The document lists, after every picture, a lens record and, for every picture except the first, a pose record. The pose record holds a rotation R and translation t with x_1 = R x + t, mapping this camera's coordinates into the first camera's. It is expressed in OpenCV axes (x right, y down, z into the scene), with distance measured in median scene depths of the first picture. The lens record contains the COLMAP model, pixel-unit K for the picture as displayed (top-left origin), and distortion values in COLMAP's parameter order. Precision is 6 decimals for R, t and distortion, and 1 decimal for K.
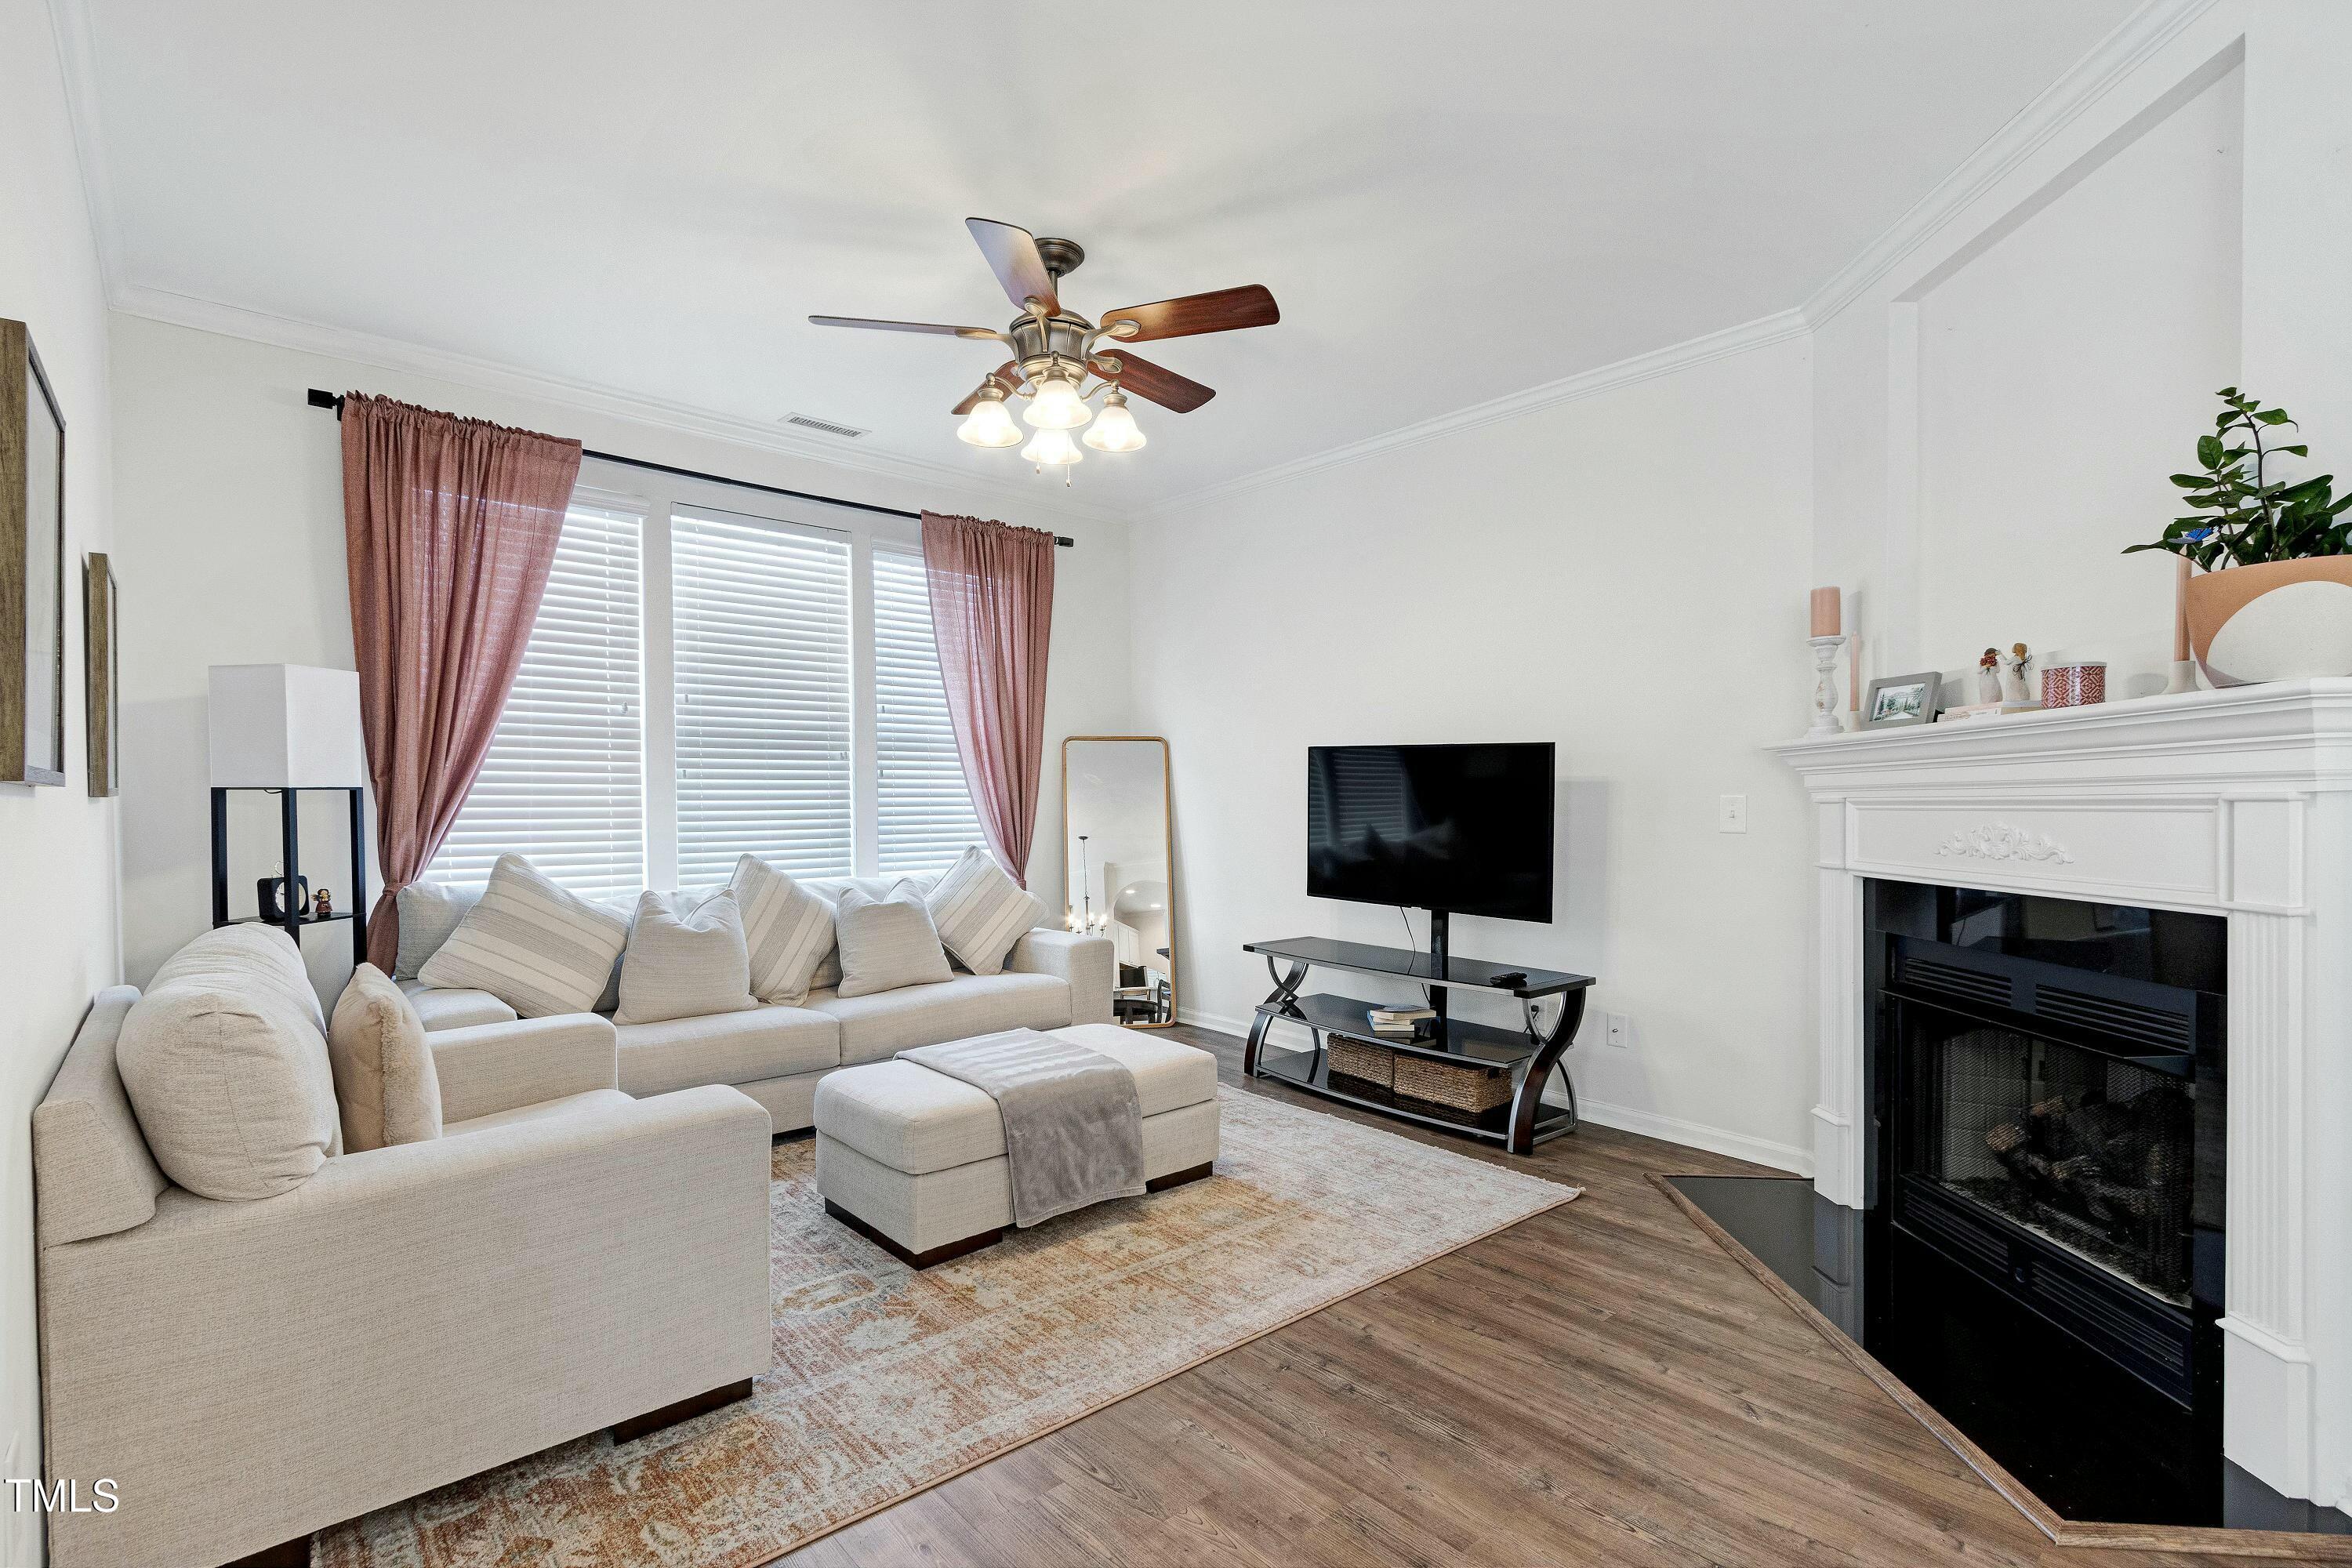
lens RADIAL K [[1078.7, 0, 1159.9], [0, 1078.7, 821.4], [0, 0, 1]] dist [0.007918, -0.002603]
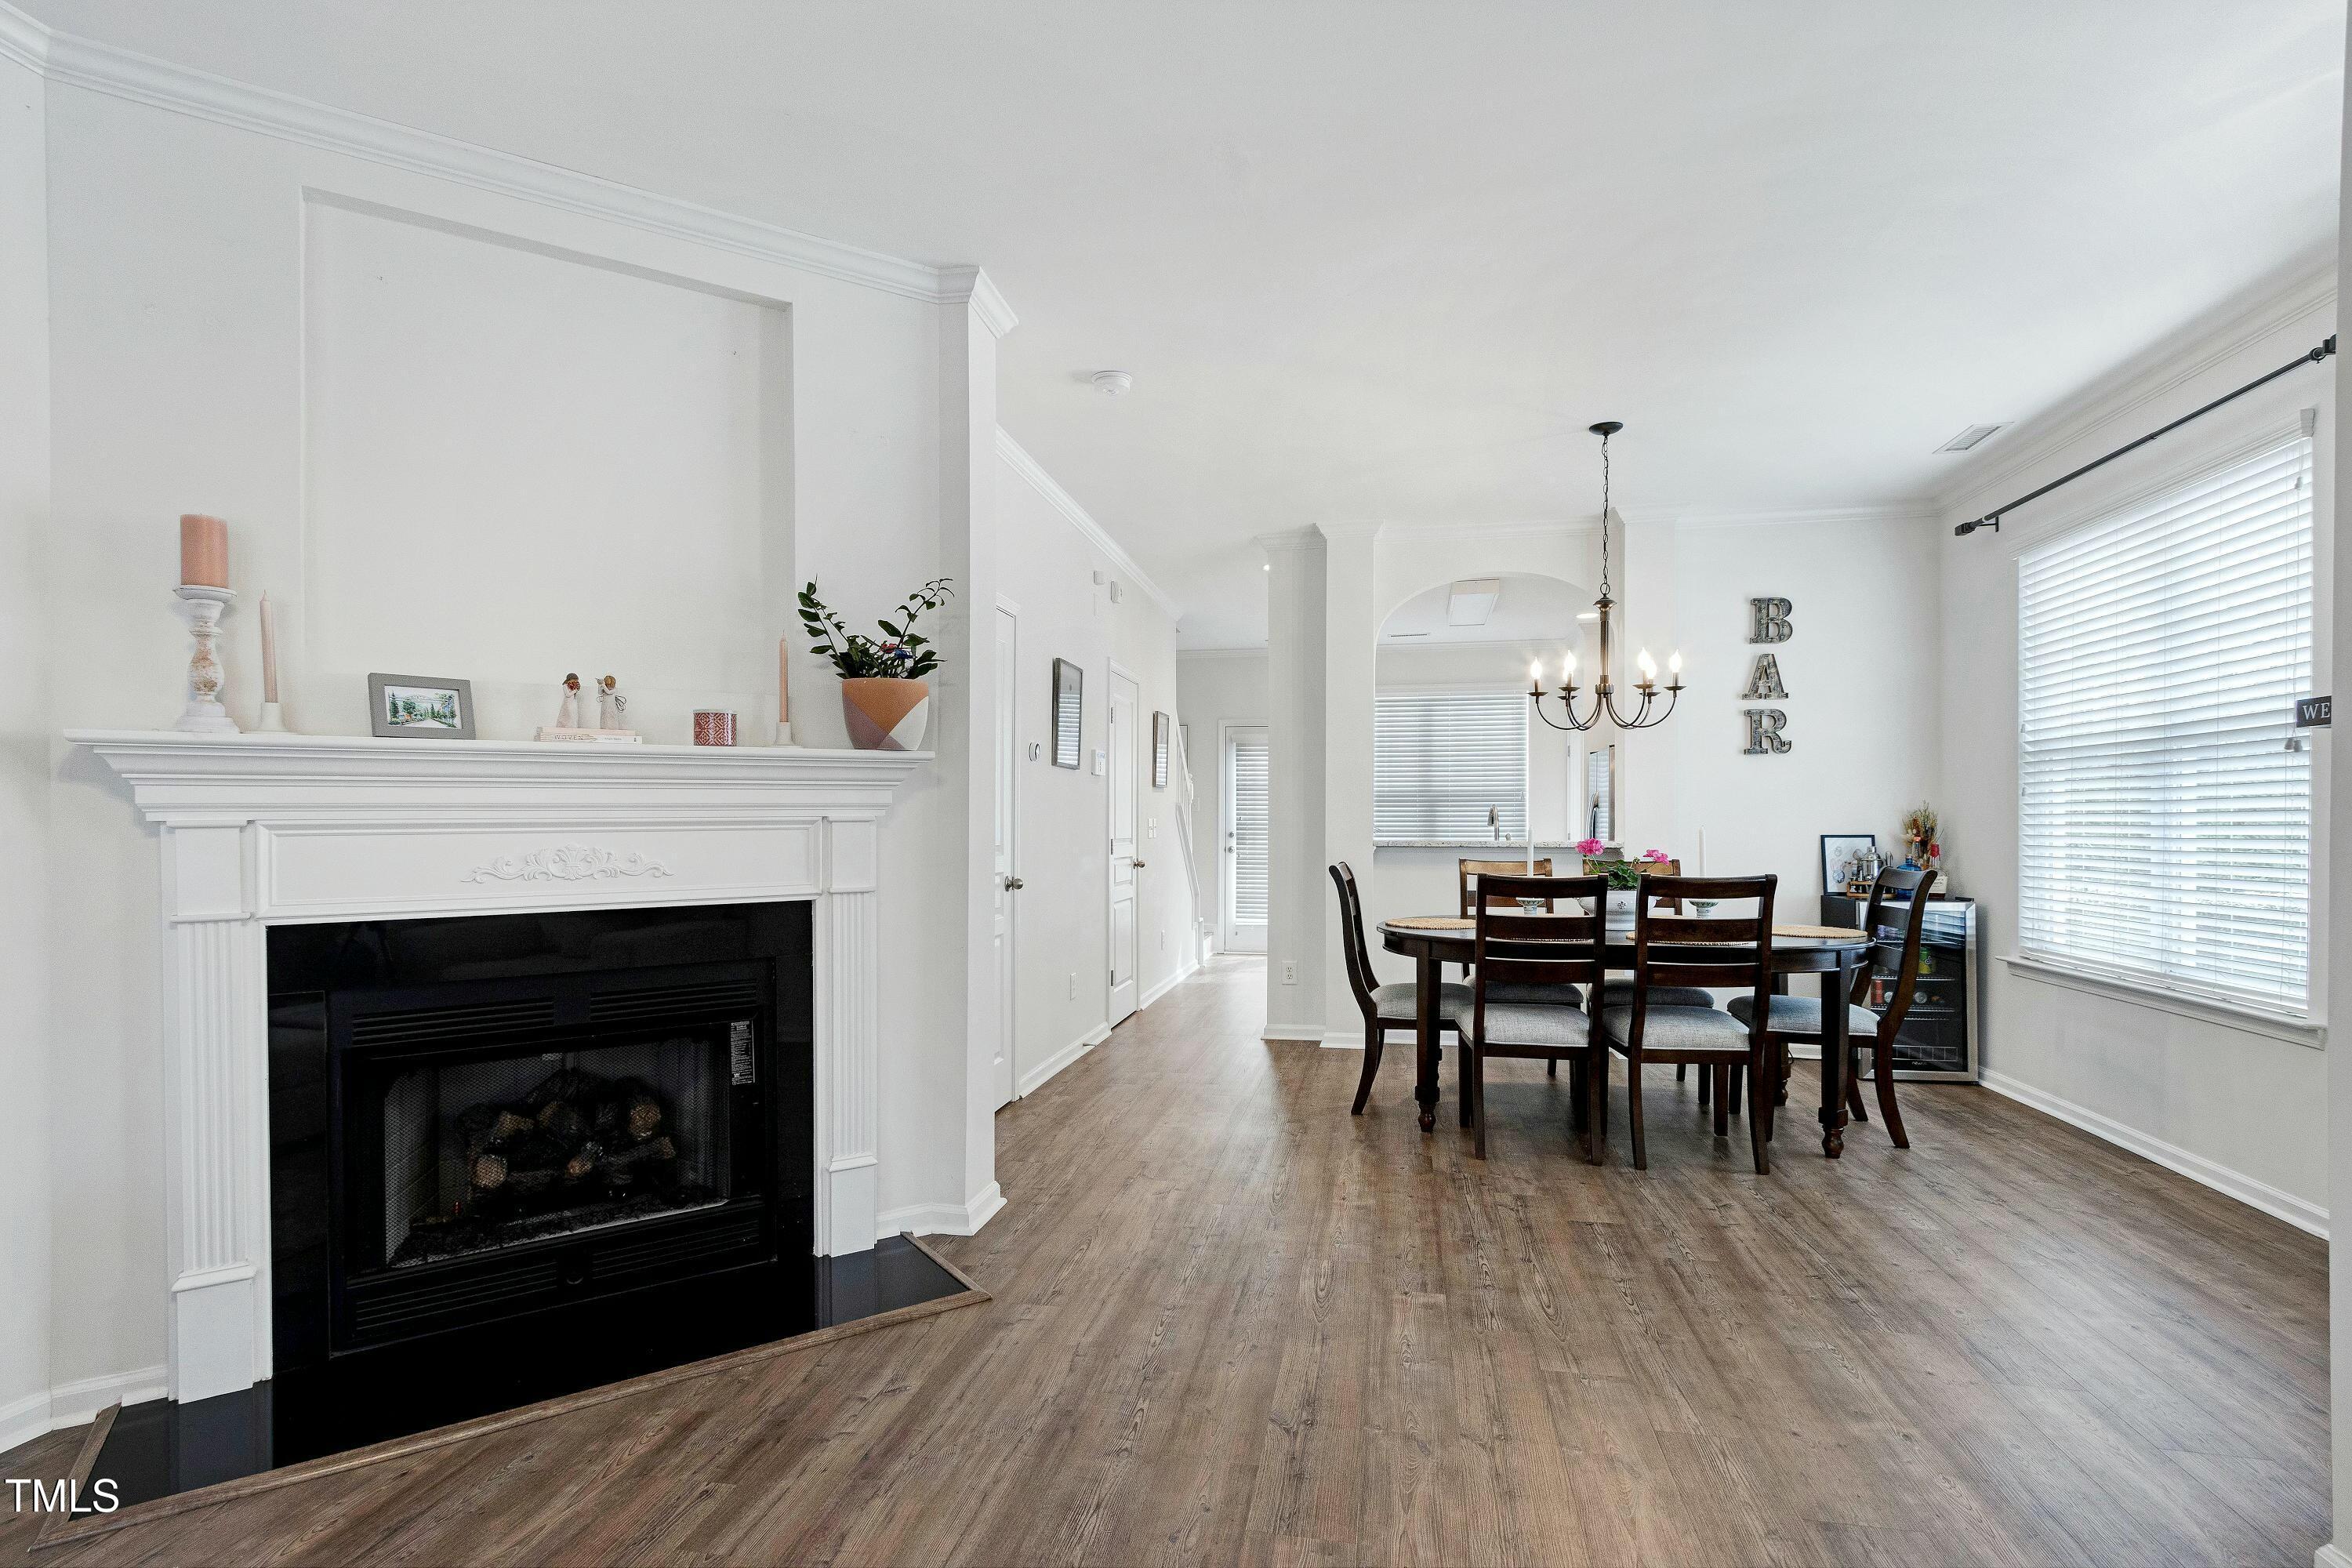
lens RADIAL K [[1157.8, 0, 1153.4], [0, 1157.8, 820.8], [0, 0, 1]] dist [0.008128, -0.004436]
pose [[-0.605390, -0.000316, 0.795929, -0.309254], [0.018088, 0.999736, 0.014154, -0.018875], [-0.795723, 0.022965, -0.605225, 0.873753]]
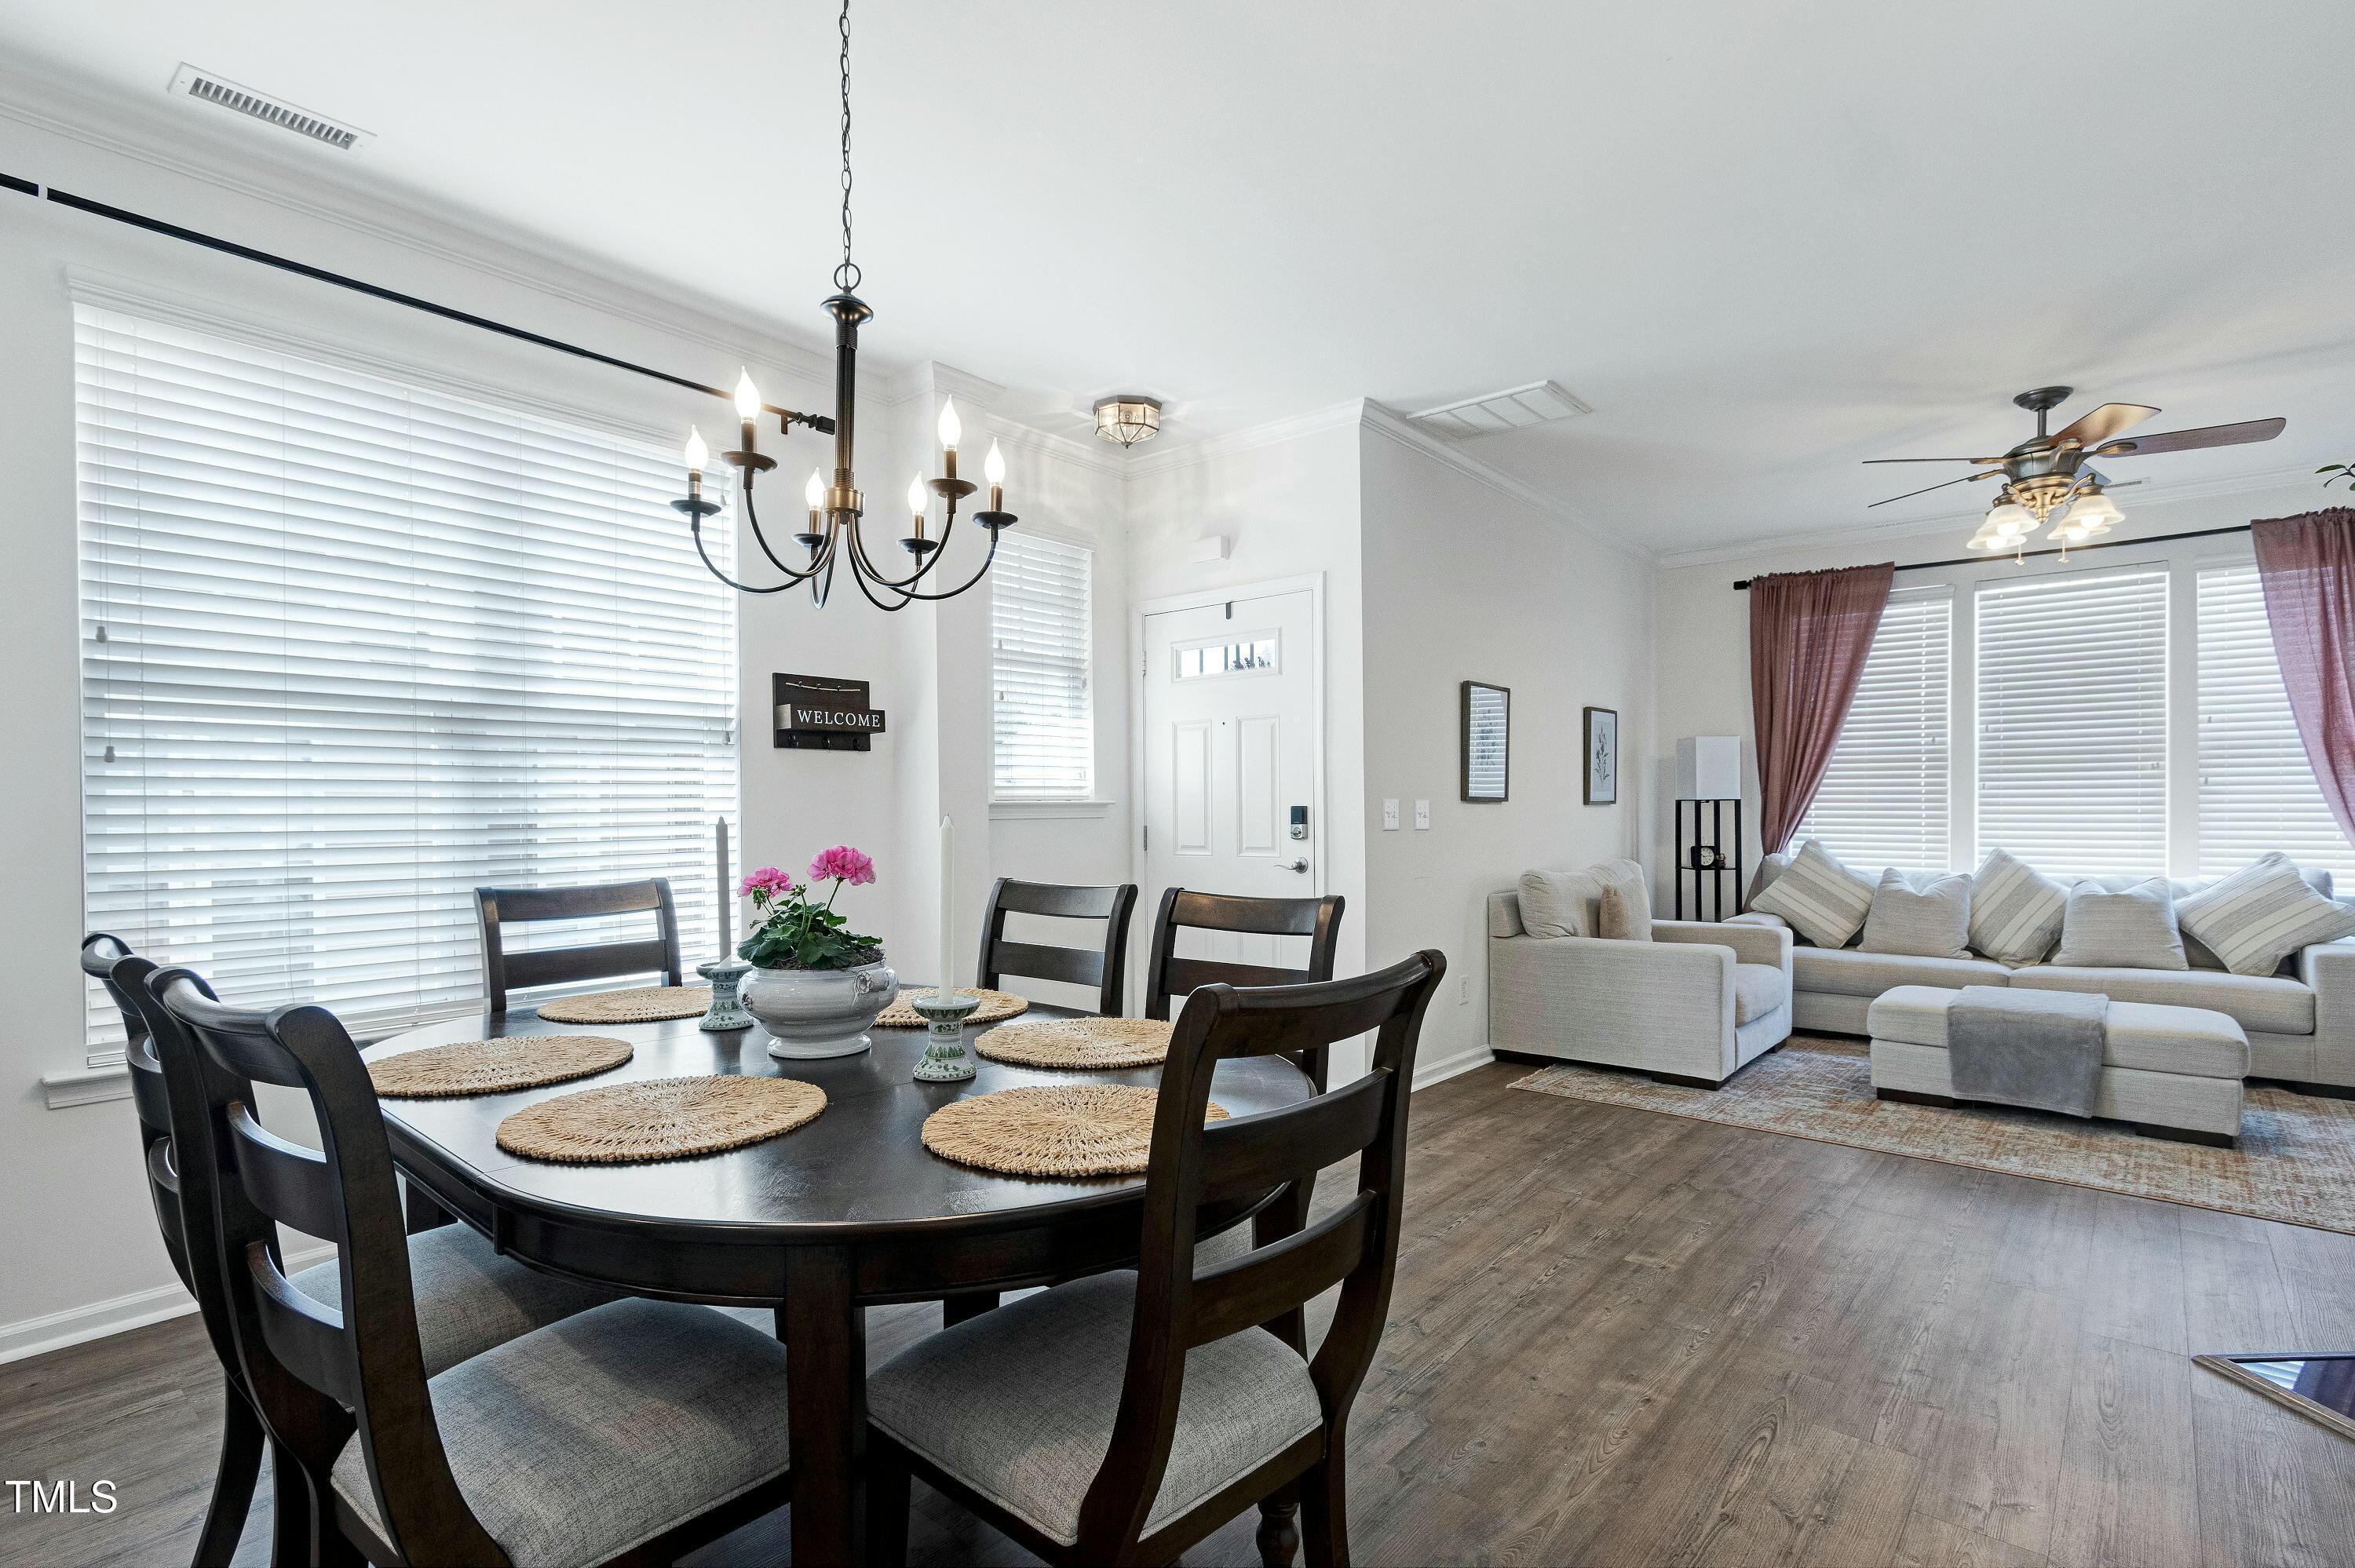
lens RADIAL K [[1140.8, 0, 1155.9], [0, 1140.8, 819.3], [0, 0, 1]] dist [0.011219, -0.003094]
pose [[0.142316, 0.010595, -0.989765, 0.986975], [-0.019880, 0.999772, 0.007843, 0.006813], [0.989622, 0.018560, 0.142494, -0.234103]]
